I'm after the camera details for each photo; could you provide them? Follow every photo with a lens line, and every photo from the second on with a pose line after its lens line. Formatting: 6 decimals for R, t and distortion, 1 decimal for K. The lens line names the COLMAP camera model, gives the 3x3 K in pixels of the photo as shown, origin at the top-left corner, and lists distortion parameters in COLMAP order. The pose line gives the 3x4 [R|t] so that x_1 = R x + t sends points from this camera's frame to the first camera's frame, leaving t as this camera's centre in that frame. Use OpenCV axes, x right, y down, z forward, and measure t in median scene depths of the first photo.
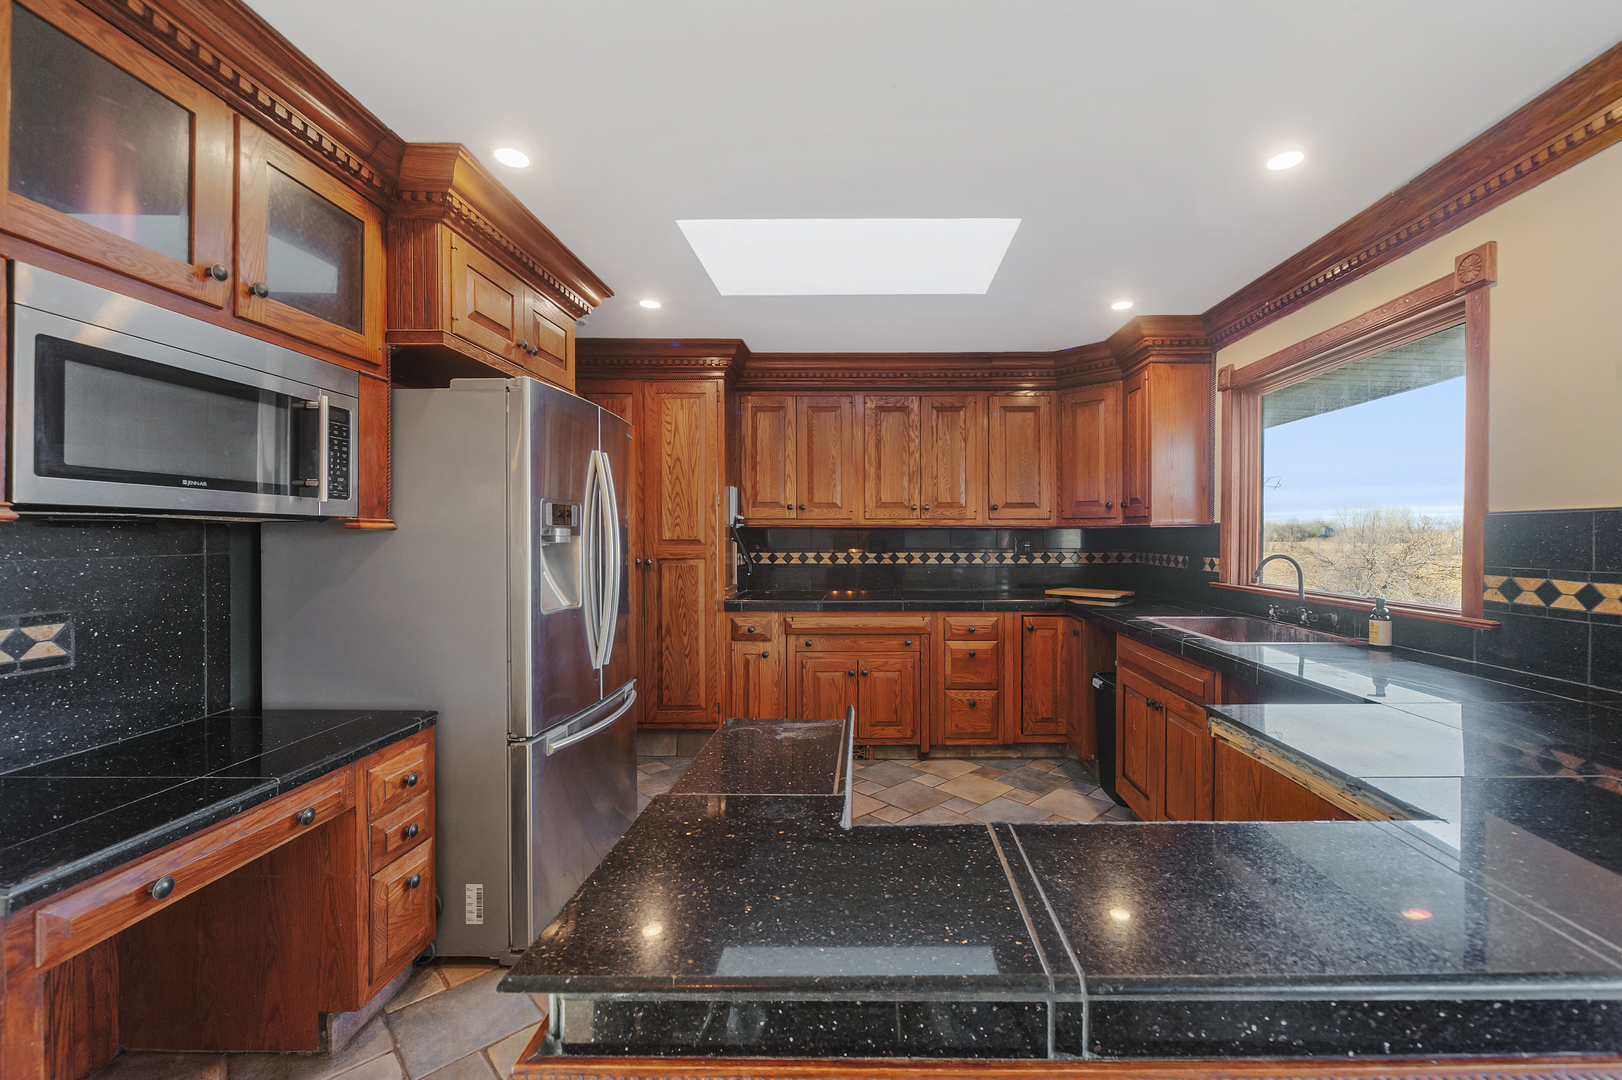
lens RADIAL K [[680.8, 0, 857.9], [0, 680.8, 537.0], [0, 0, 1]] dist [-0.002284, -0.000317]
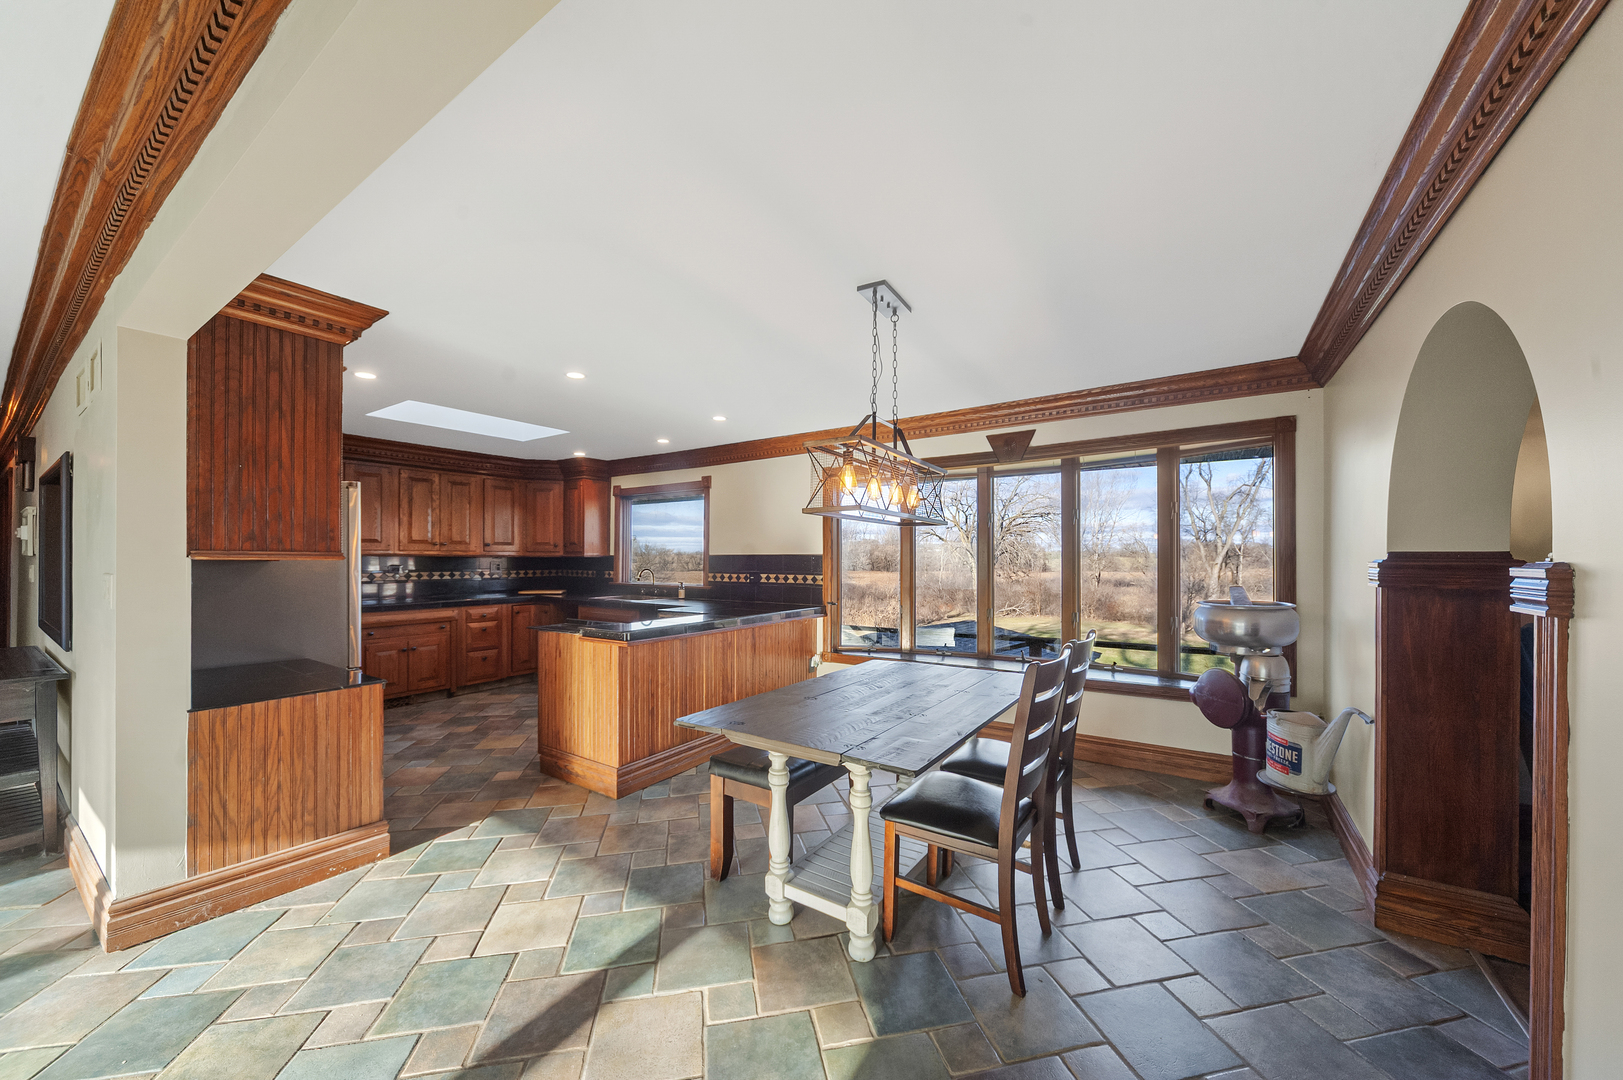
lens RADIAL K [[586.4, 0, 814.9], [0, 586.4, 551.8], [0, 0, 1]] dist [0.000091, -0.000027]
pose [[0.557640, 0.009830, 0.830025, -0.600946], [0.000394, 0.999927, -0.012106, -0.007741], [-0.830083, 0.007078, 0.557595, -0.532237]]
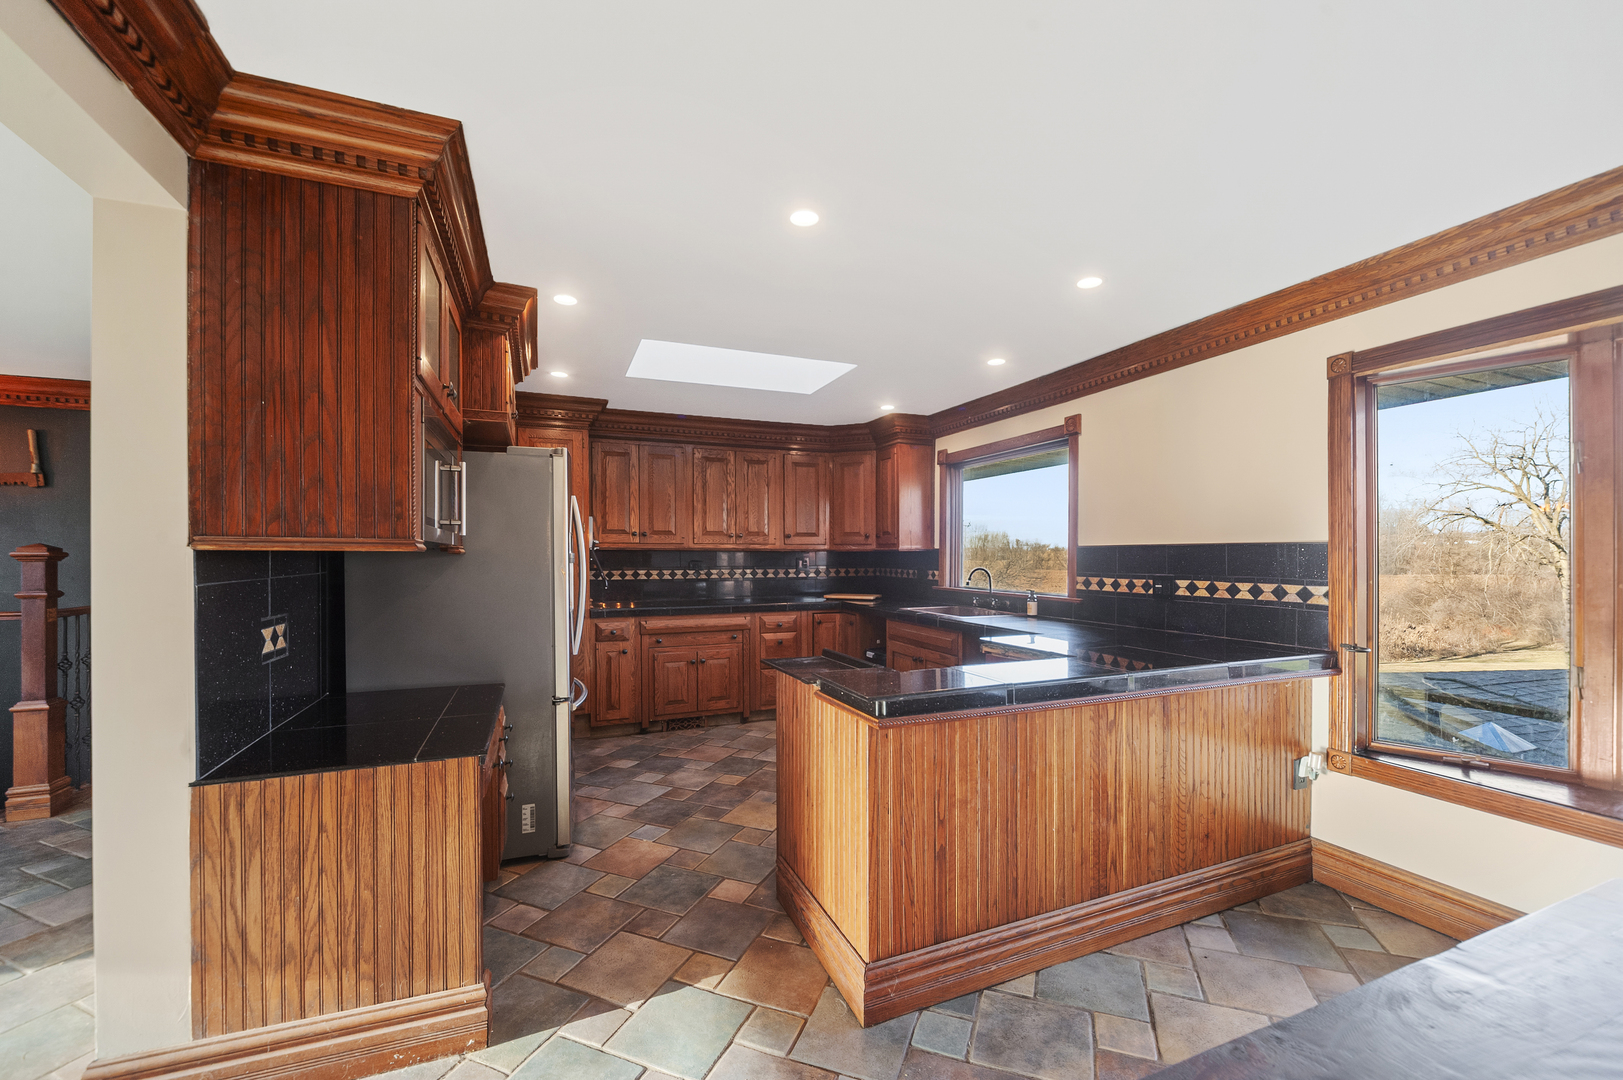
lens RADIAL K [[657.1, 0, 813.8], [0, 657.1, 555.9], [0, 0, 1]] dist [-0.003345, -0.000243]
pose [[0.922101, -0.000934, 0.386948, -0.282912], [0.001008, 0.999999, 0.000012, -0.003434], [-0.386948, 0.000379, 0.922101, -0.255144]]
